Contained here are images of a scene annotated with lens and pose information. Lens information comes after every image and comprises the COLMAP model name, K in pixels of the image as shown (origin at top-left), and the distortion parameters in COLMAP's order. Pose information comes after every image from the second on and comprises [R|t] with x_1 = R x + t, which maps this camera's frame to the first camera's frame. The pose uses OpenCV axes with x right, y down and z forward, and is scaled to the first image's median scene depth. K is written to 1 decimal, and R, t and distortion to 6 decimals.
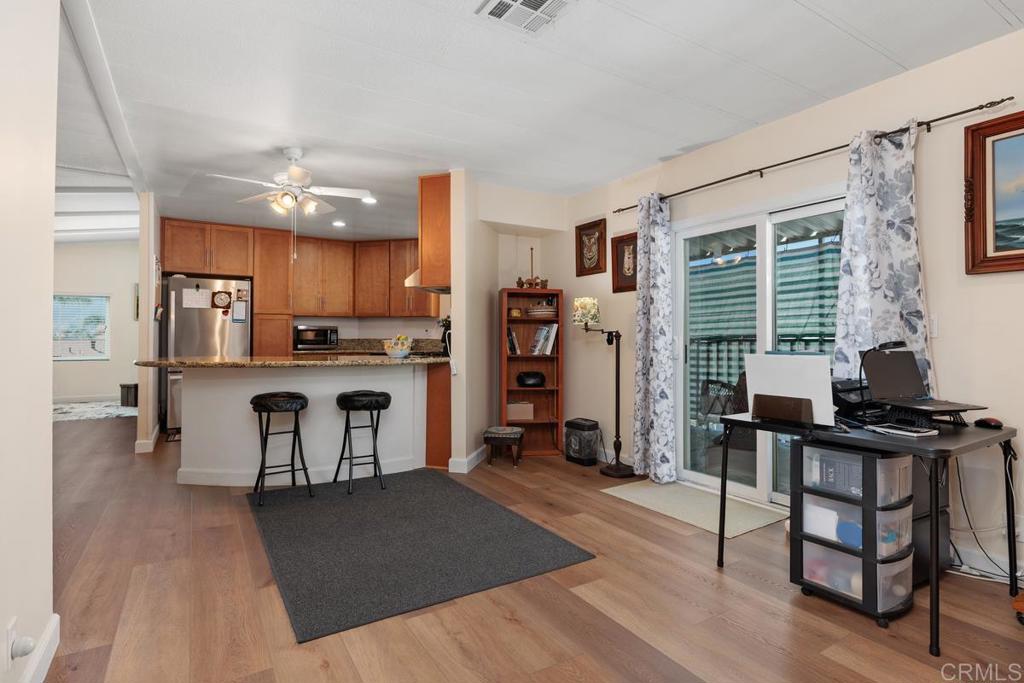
lens RADIAL K [[517.4, 0, 508.6], [0, 517.4, 332.1], [0, 0, 1]] dist [0.002406, 0.000235]
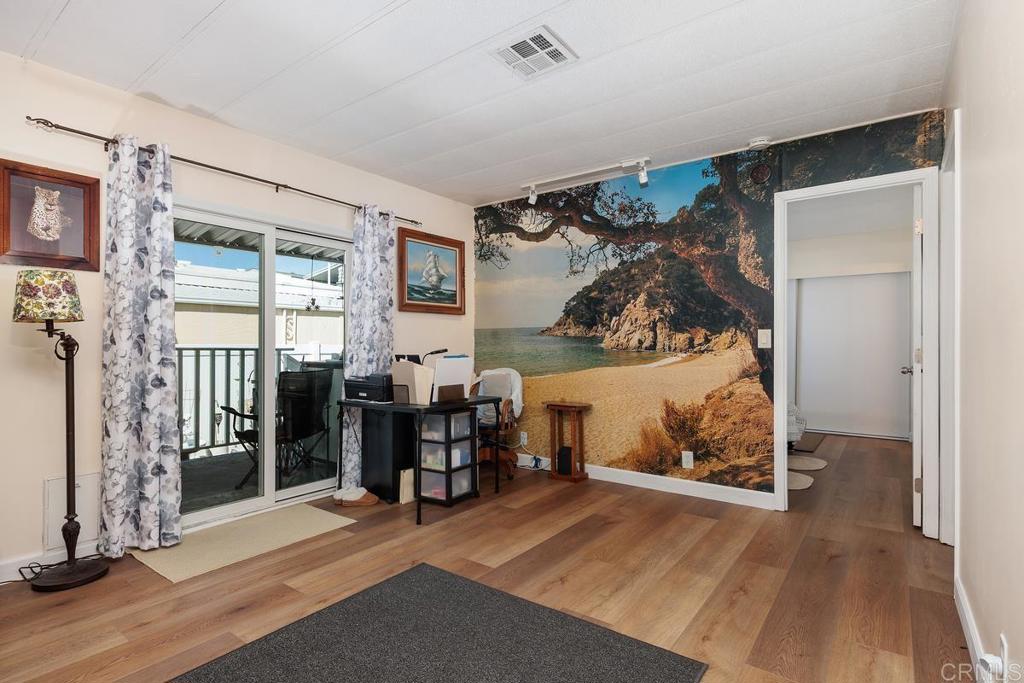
lens RADIAL K [[517.4, 0, 507.8], [0, 517.4, 346.7], [0, 0, 1]] dist [0.002406, 0.000235]
pose [[-0.370379, -0.001291, 0.928880, -0.894276], [-0.009035, 0.999957, -0.002212, 0.012322], [-0.928837, -0.009212, -0.370374, 1.317430]]
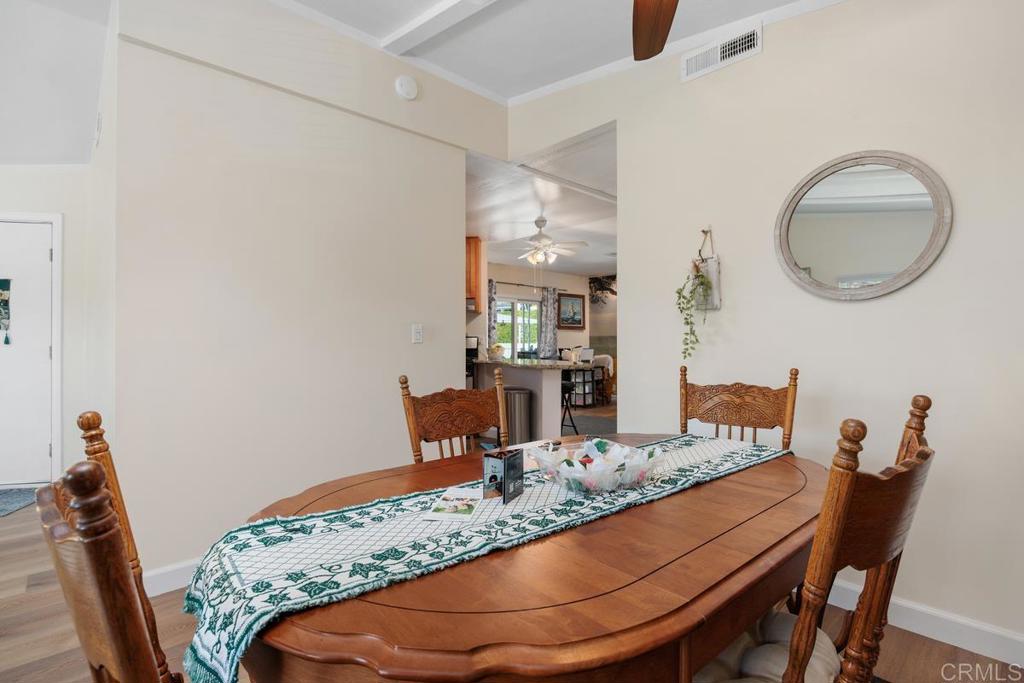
lens RADIAL K [[517.4, 0, 507.2], [0, 517.4, 345.1], [0, 0, 1]] dist [0.002406, 0.000235]
pose [[-0.212120, 0.006670, 0.977221, -2.989186], [-0.001203, 0.999974, -0.007087, 0.042071], [-0.977243, -0.002679, -0.212107, 2.260621]]
